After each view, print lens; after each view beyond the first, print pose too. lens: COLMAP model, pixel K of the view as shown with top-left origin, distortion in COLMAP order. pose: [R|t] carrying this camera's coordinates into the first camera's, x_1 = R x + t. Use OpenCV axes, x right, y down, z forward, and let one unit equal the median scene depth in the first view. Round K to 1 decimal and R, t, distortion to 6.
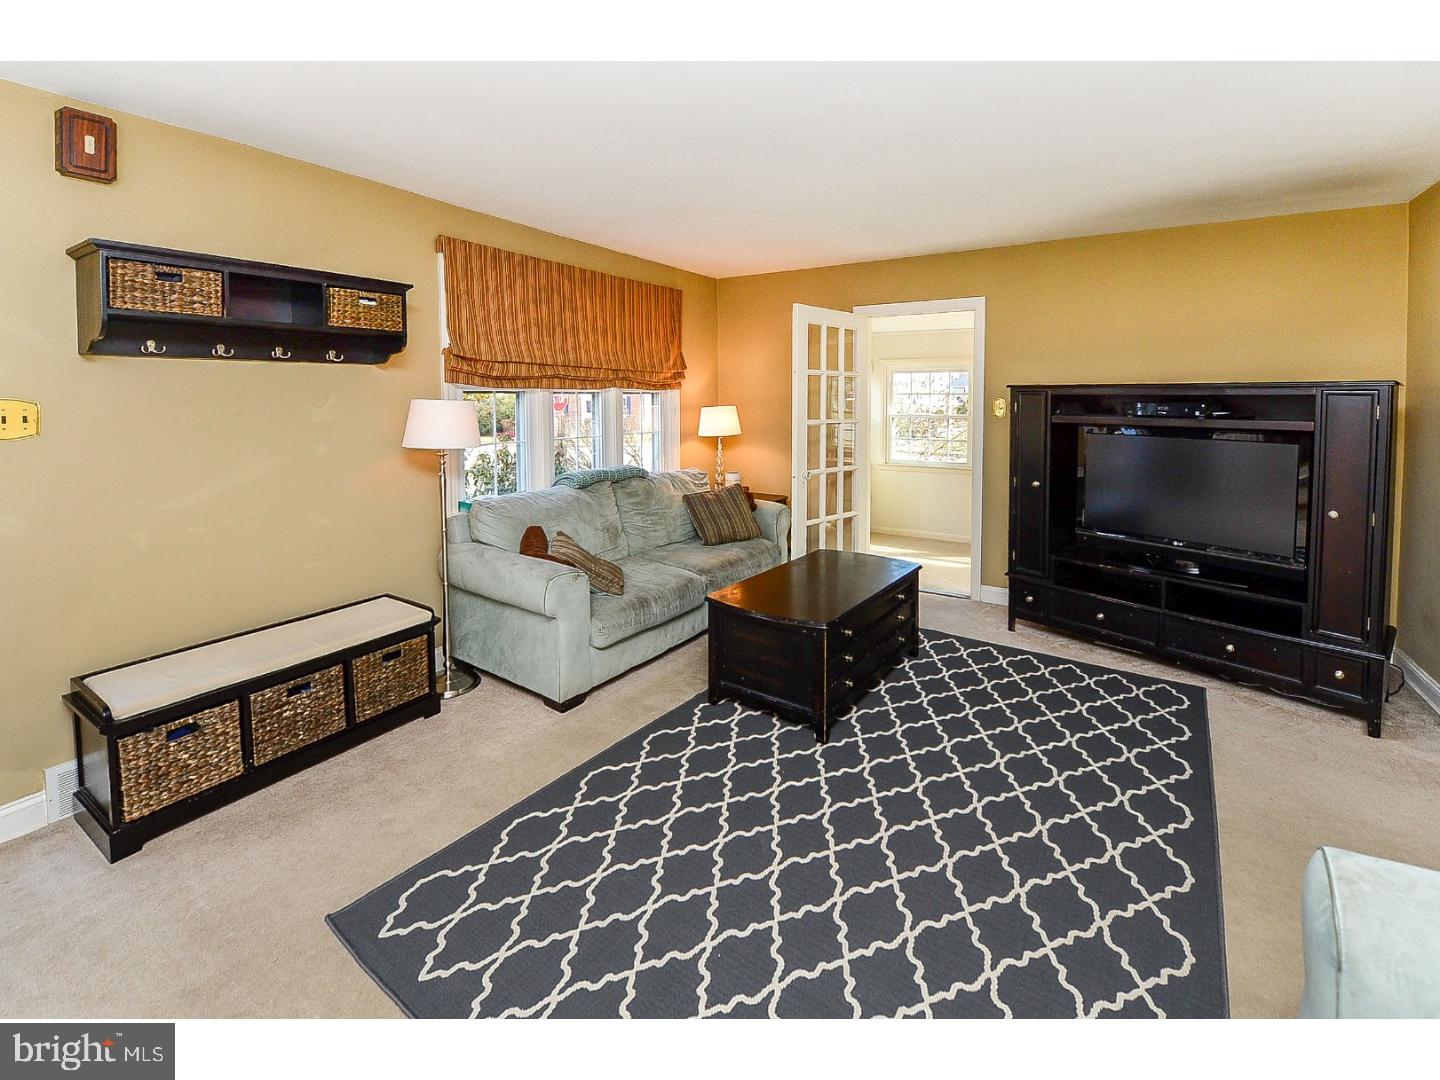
lens RADIAL K [[573.6, 0, 720.0], [0, 573.6, 540.0], [0, 0, 1]] dist [-0.025721, -0.000039]
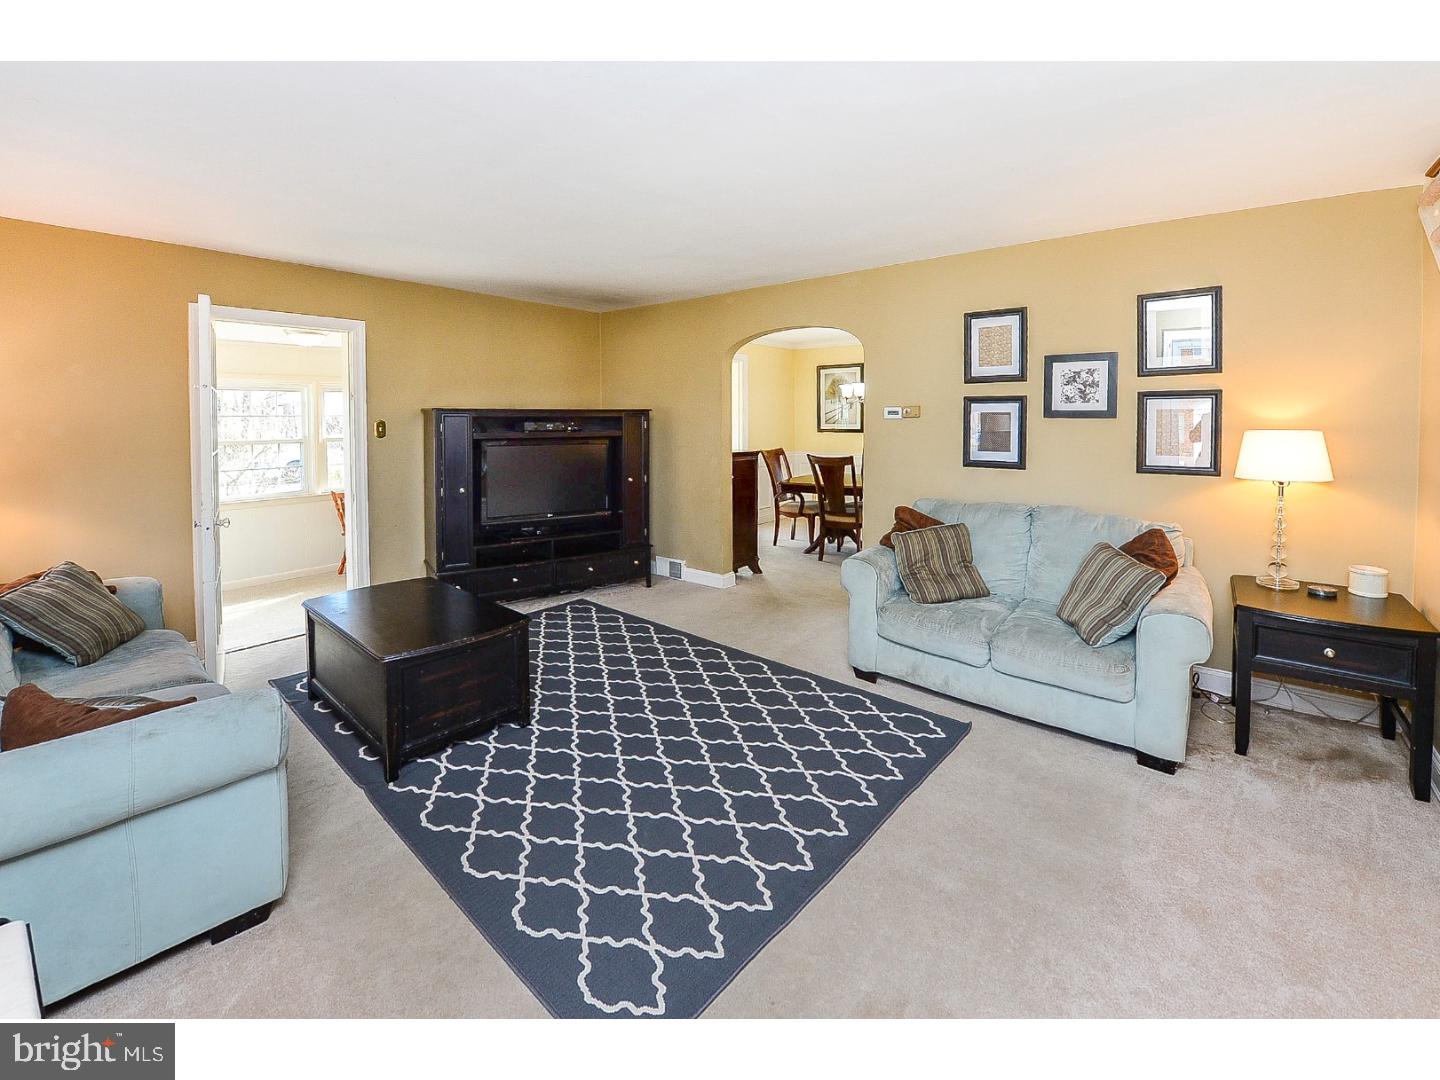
lens RADIAL K [[588.1, 0, 722.7], [0, 588.1, 558.9], [0, 0, 1]] dist [0.000480, 0.000016]
pose [[0.147234, -0.225047, 0.963159, -0.684401], [0.240022, 0.952795, 0.185934, -0.068232], [-0.959537, 0.203804, 0.194300, 0.297958]]
